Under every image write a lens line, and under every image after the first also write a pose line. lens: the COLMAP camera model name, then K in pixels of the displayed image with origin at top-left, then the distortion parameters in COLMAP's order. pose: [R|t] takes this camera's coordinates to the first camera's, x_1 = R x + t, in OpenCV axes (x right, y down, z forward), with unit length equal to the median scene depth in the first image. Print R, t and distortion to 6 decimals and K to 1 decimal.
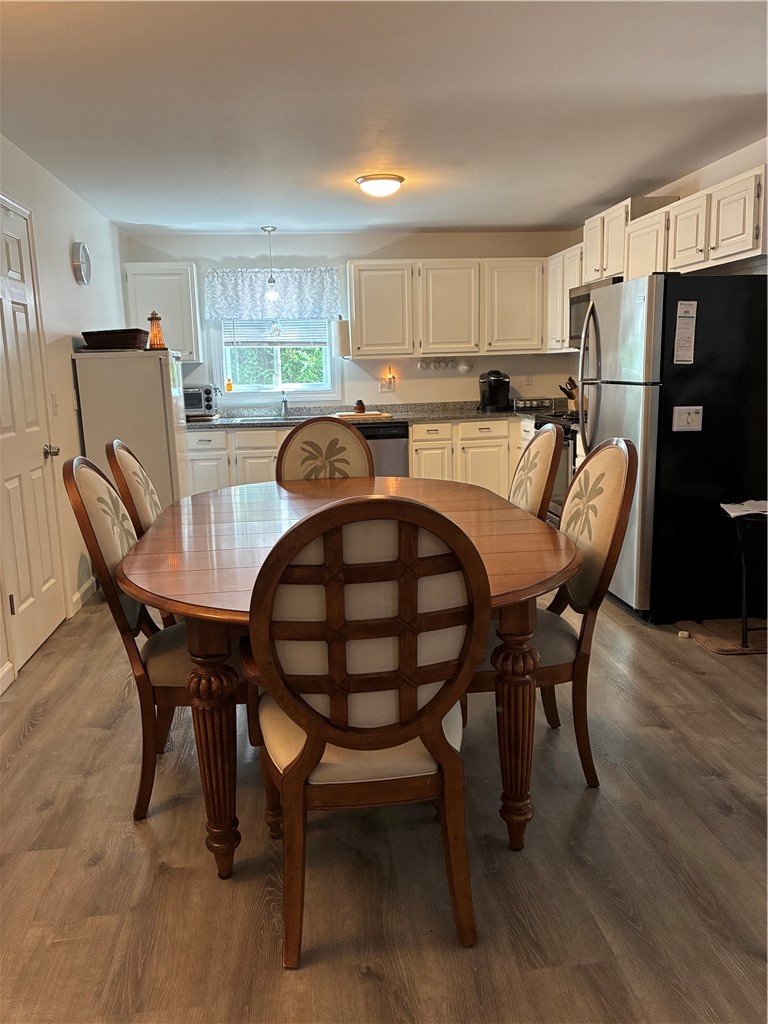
lens RADIAL K [[773.1, 0, 379.4], [0, 773.1, 511.1], [0, 0, 1]] dist [0.036149, -0.061637]
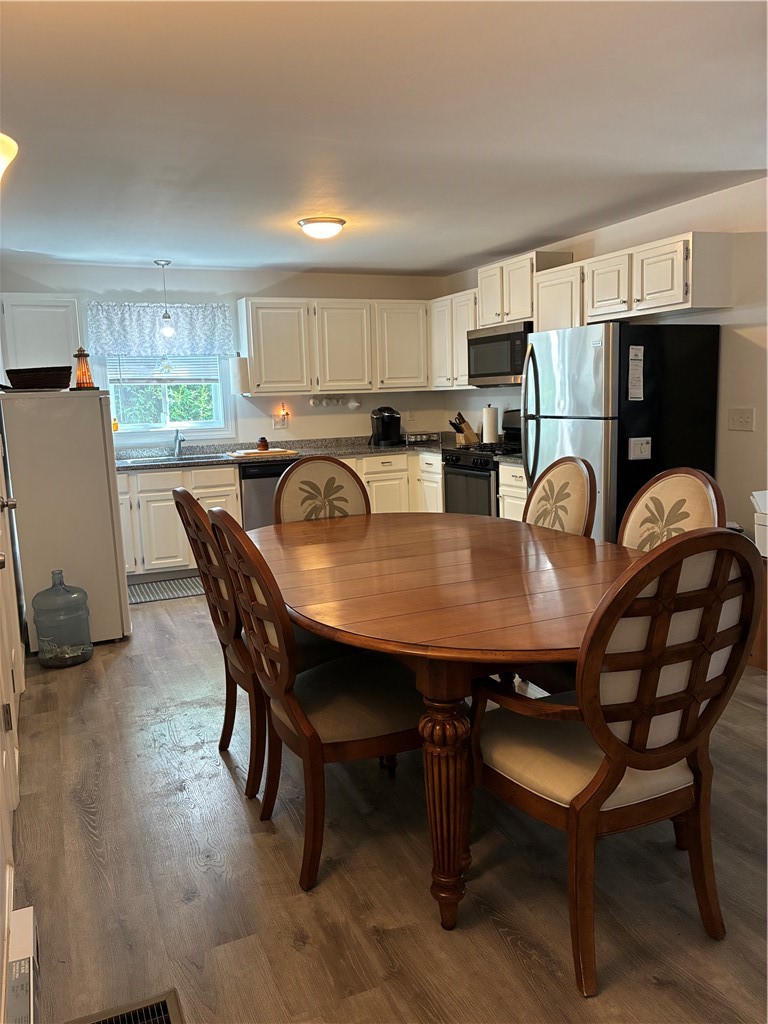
lens RADIAL K [[773.1, 0, 381.0], [0, 773.1, 506.7], [0, 0, 1]] dist [0.036149, -0.061637]
pose [[0.954892, -0.048468, 0.292971, -0.215283], [0.062391, 0.997314, -0.038362, -0.010443], [-0.290325, 0.054910, 0.955351, 0.023621]]
